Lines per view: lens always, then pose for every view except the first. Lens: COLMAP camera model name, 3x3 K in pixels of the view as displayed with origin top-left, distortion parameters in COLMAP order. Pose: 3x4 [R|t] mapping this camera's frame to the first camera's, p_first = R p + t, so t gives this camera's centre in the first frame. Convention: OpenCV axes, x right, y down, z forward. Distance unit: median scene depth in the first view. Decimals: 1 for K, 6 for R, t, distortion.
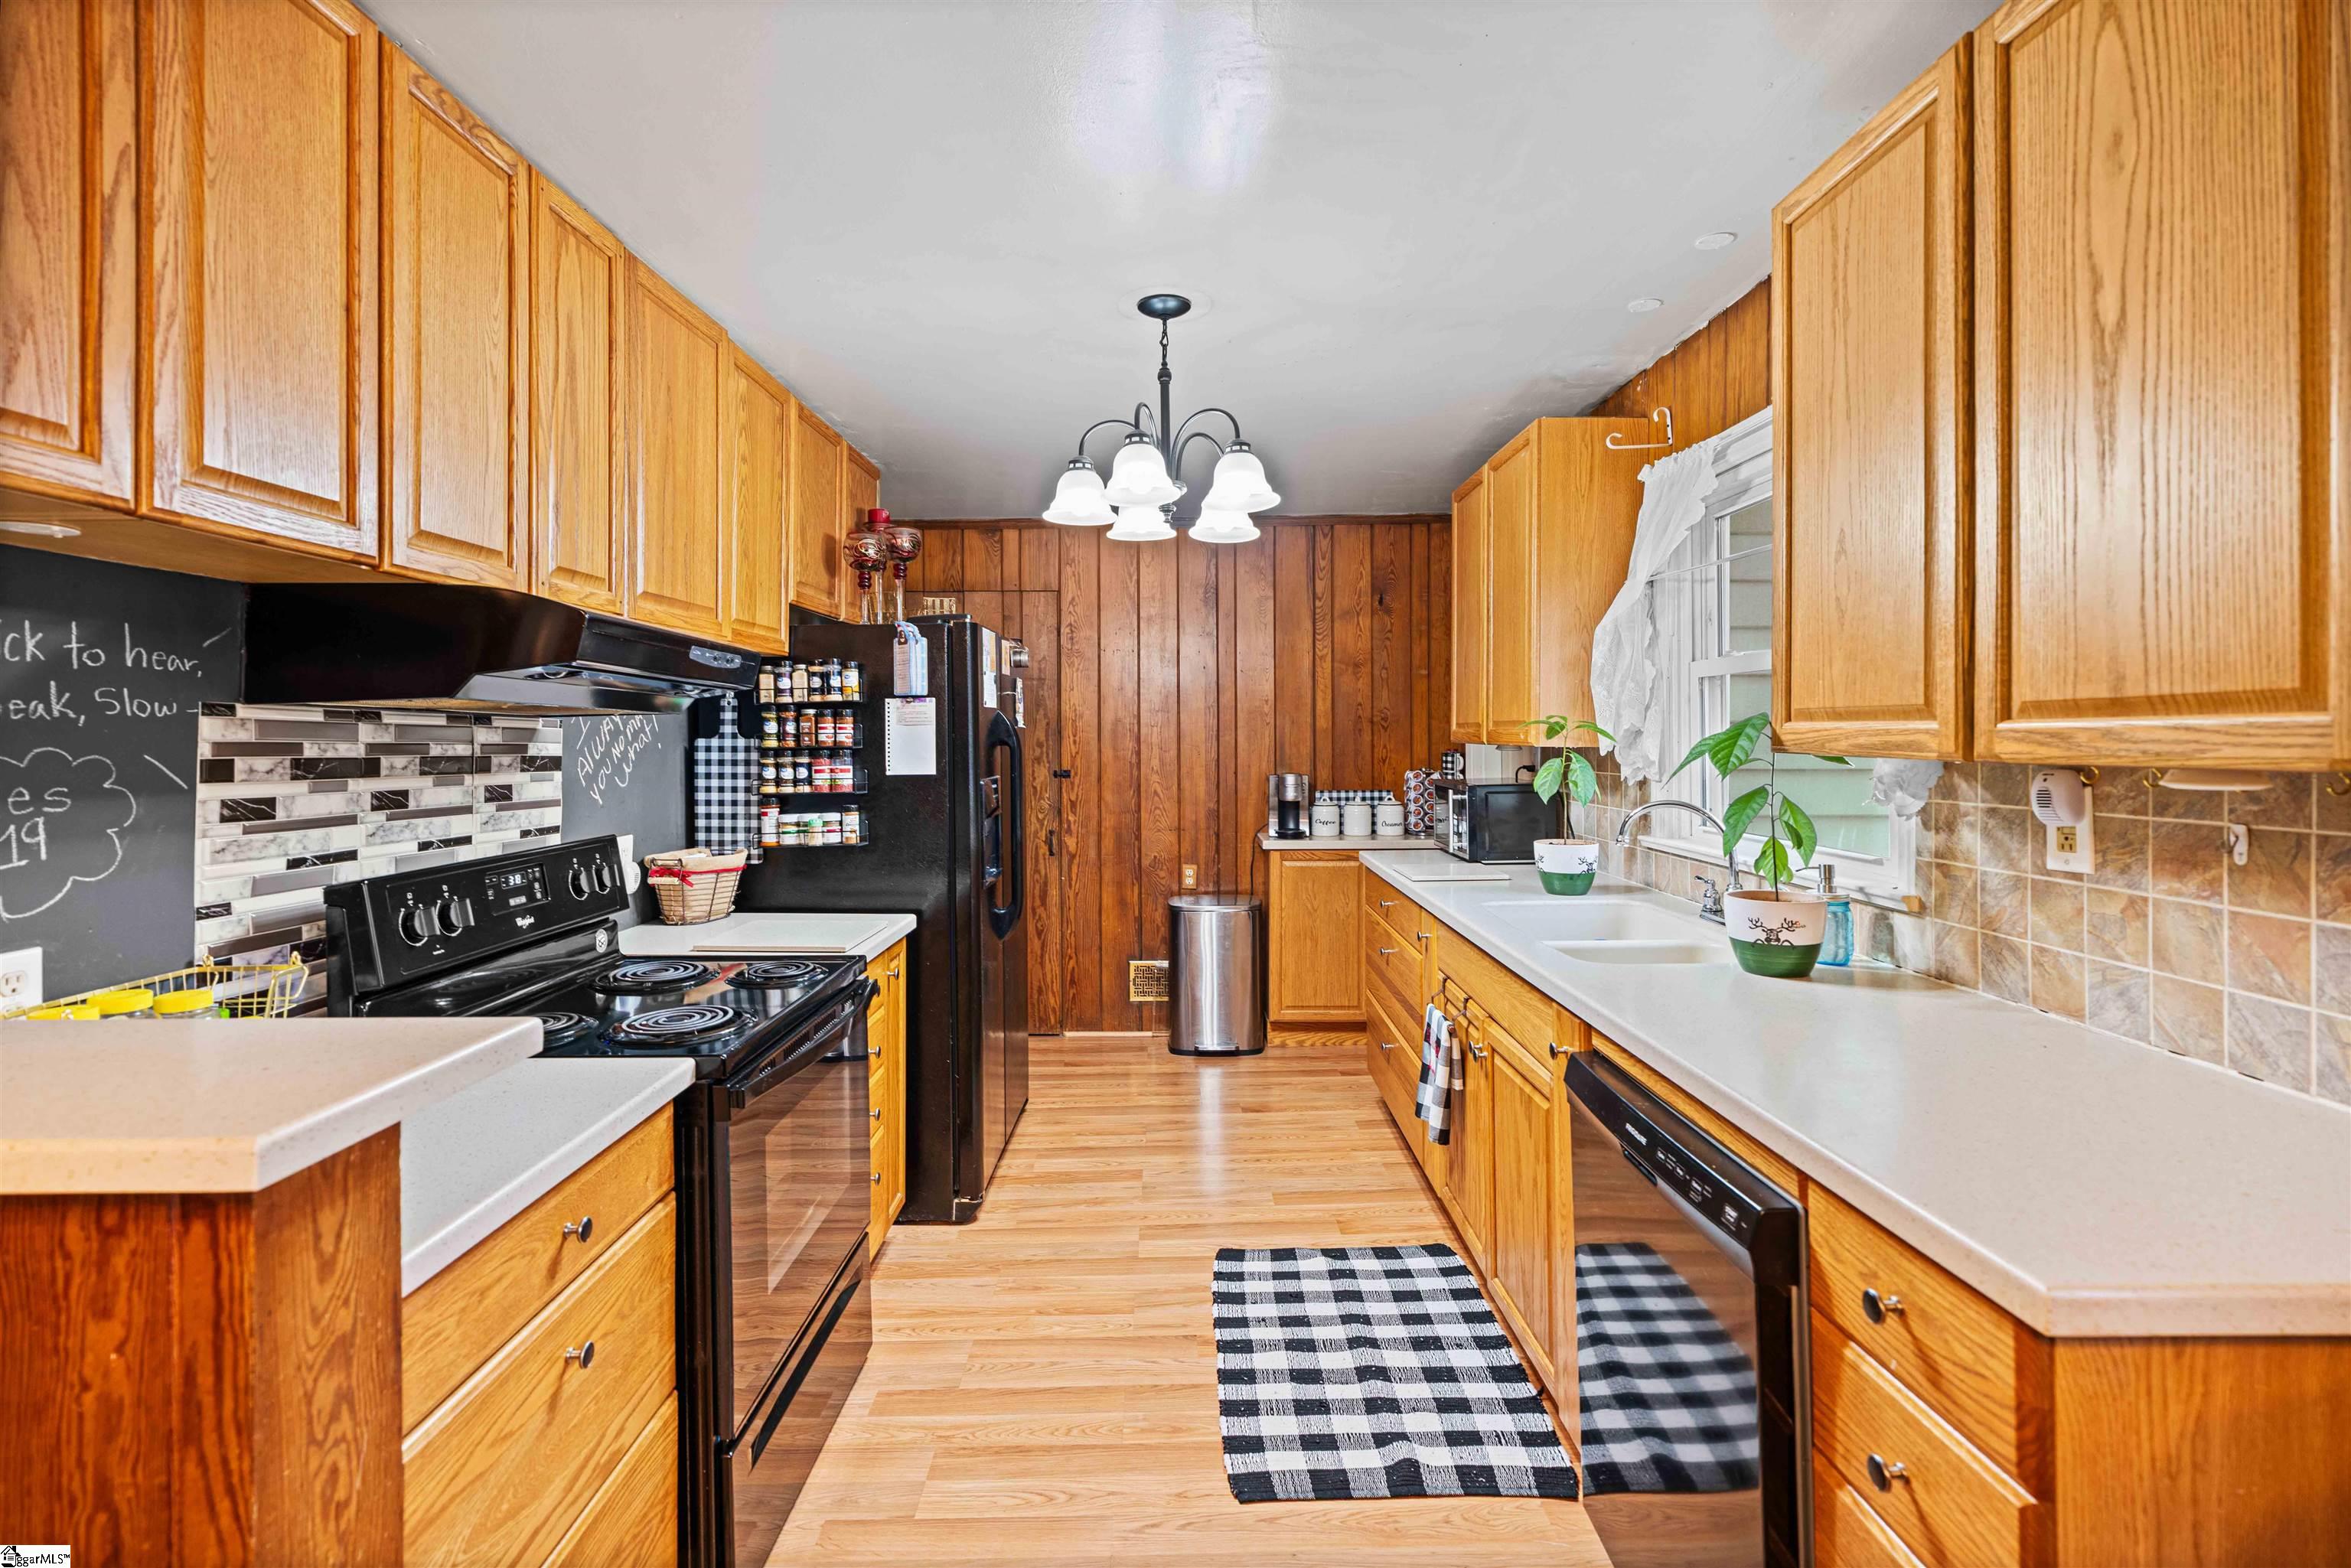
lens RADIAL K [[1067.6, 0, 1170.8], [0, 1067.6, 750.2], [0, 0, 1]] dist [-0.000685, 0.000989]
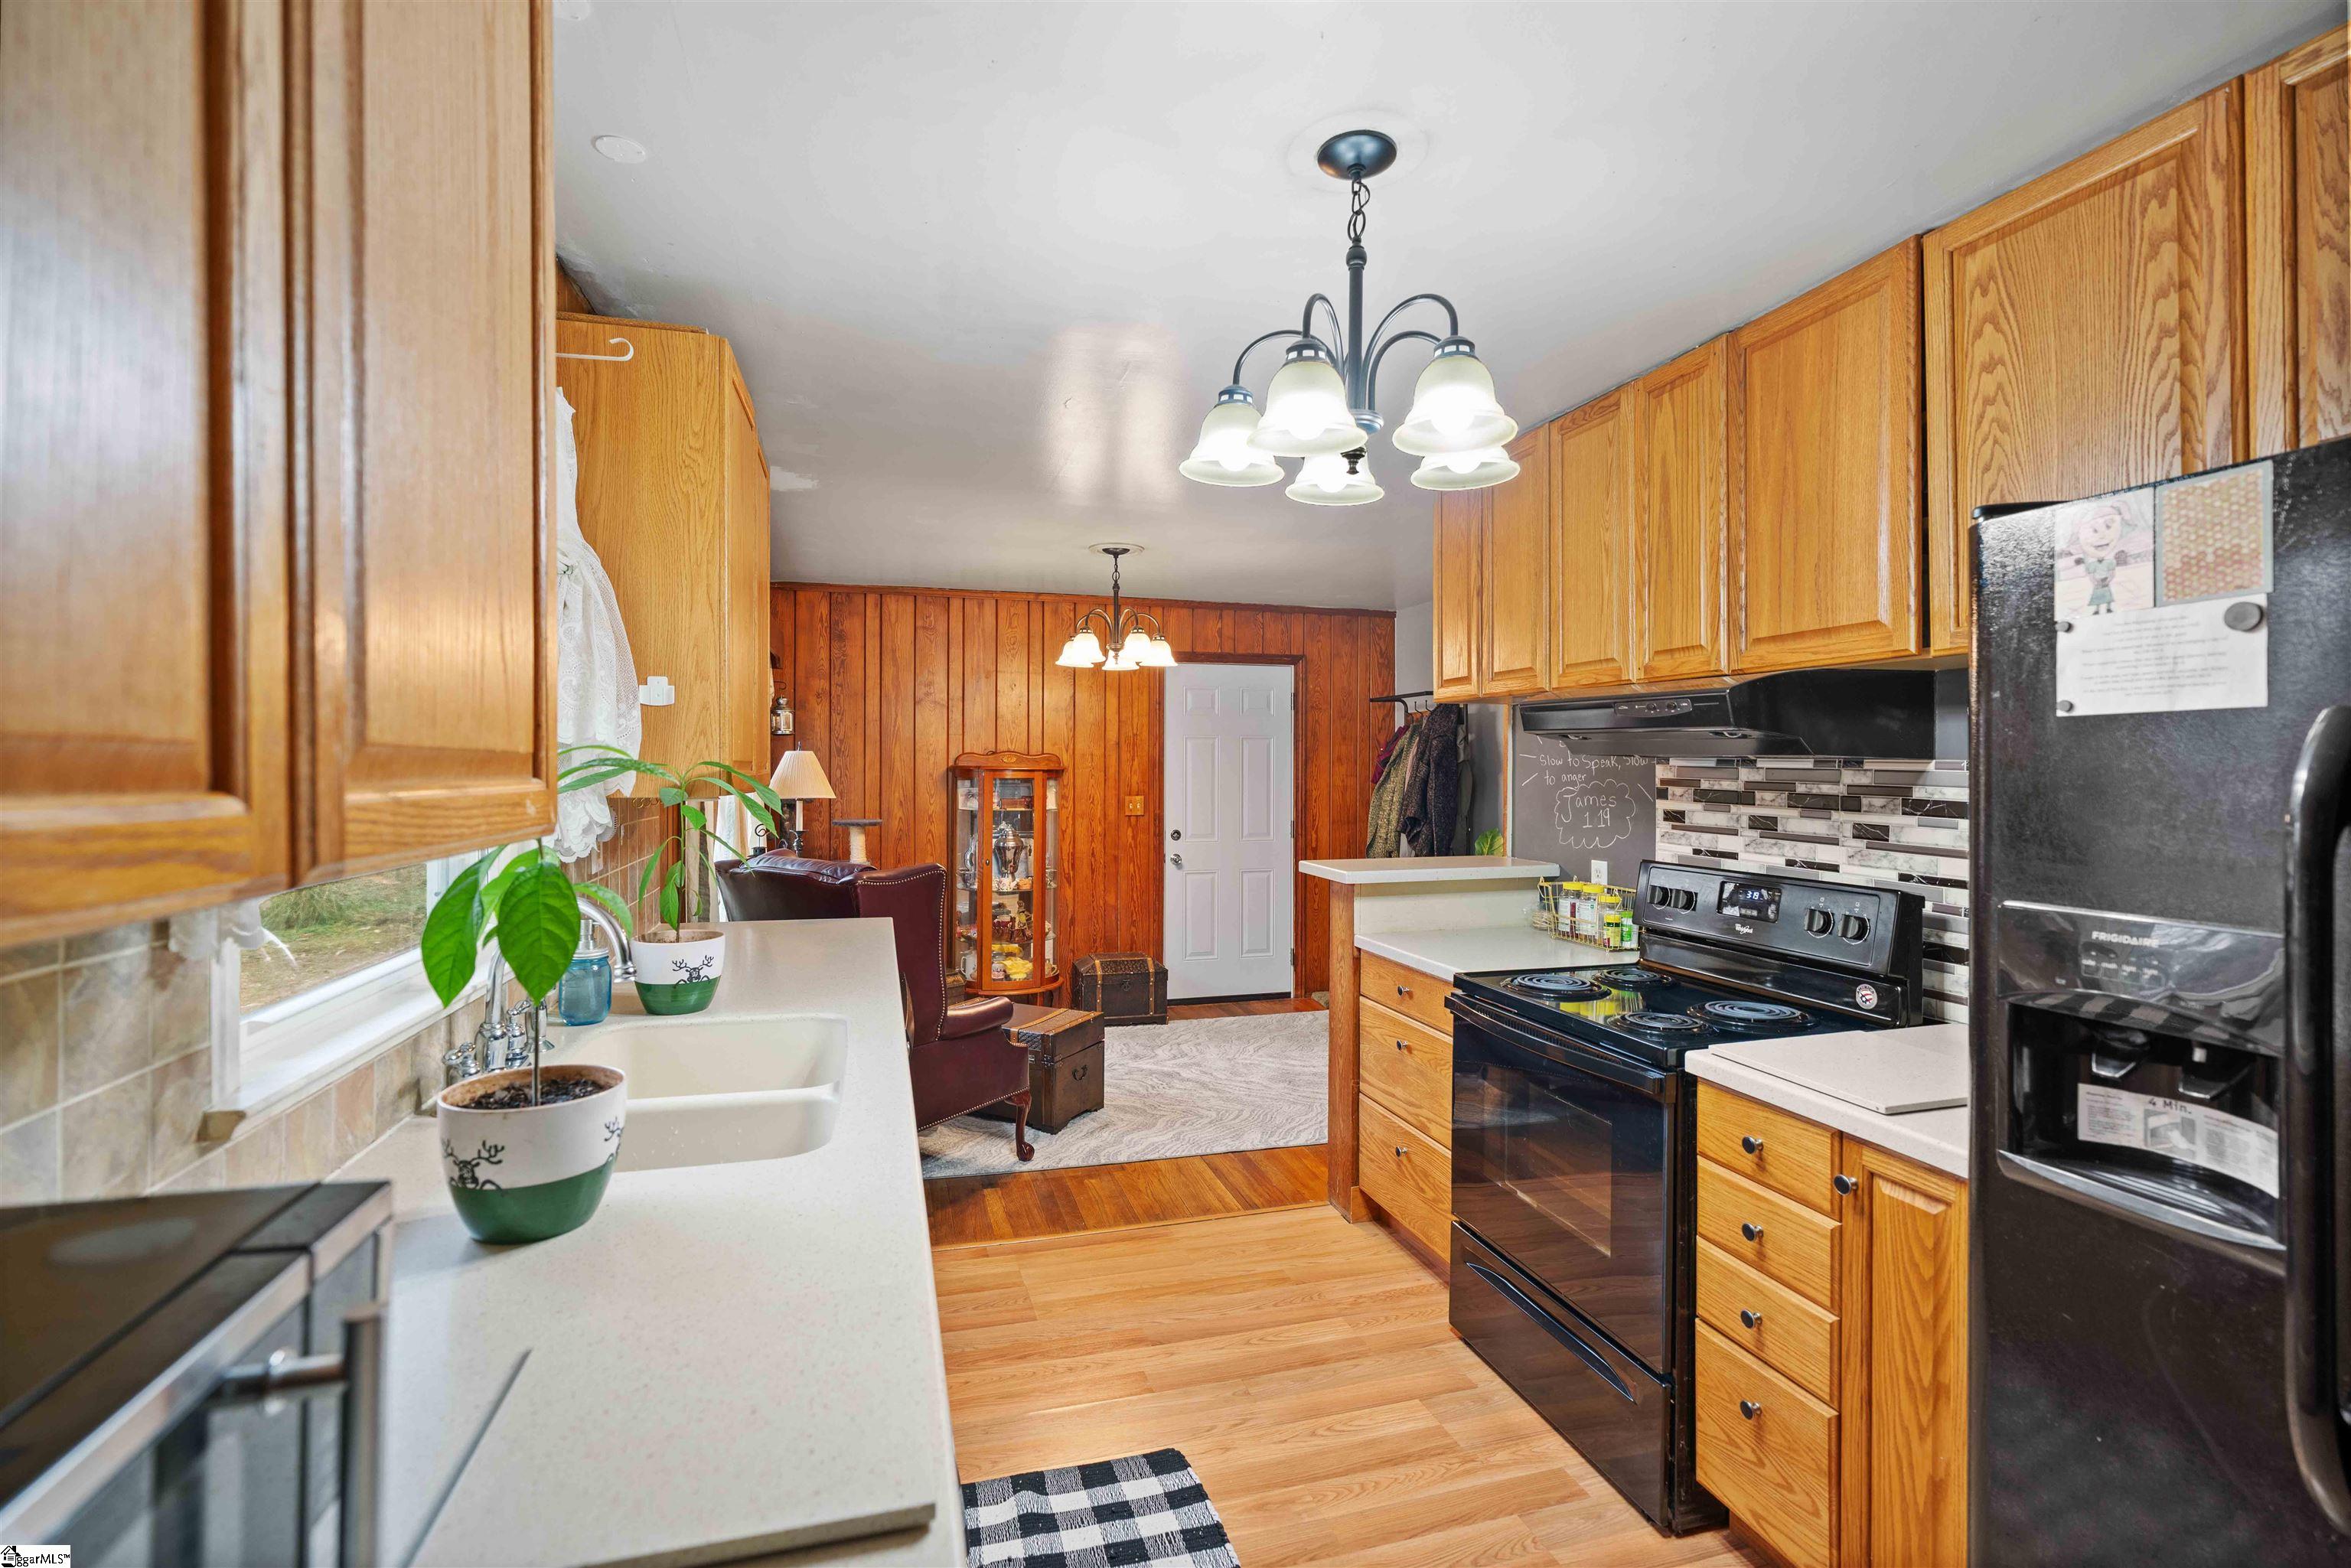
lens RADIAL K [[1067.6, 0, 1170.8], [0, 1067.6, 750.2], [0, 0, 1]] dist [-0.000685, 0.000989]
pose [[-0.961207, 0.001384, -0.275823, 0.366596], [0.001115, 0.999999, 0.001134, -0.047386], [0.275825, 0.000782, -0.961208, 2.011750]]
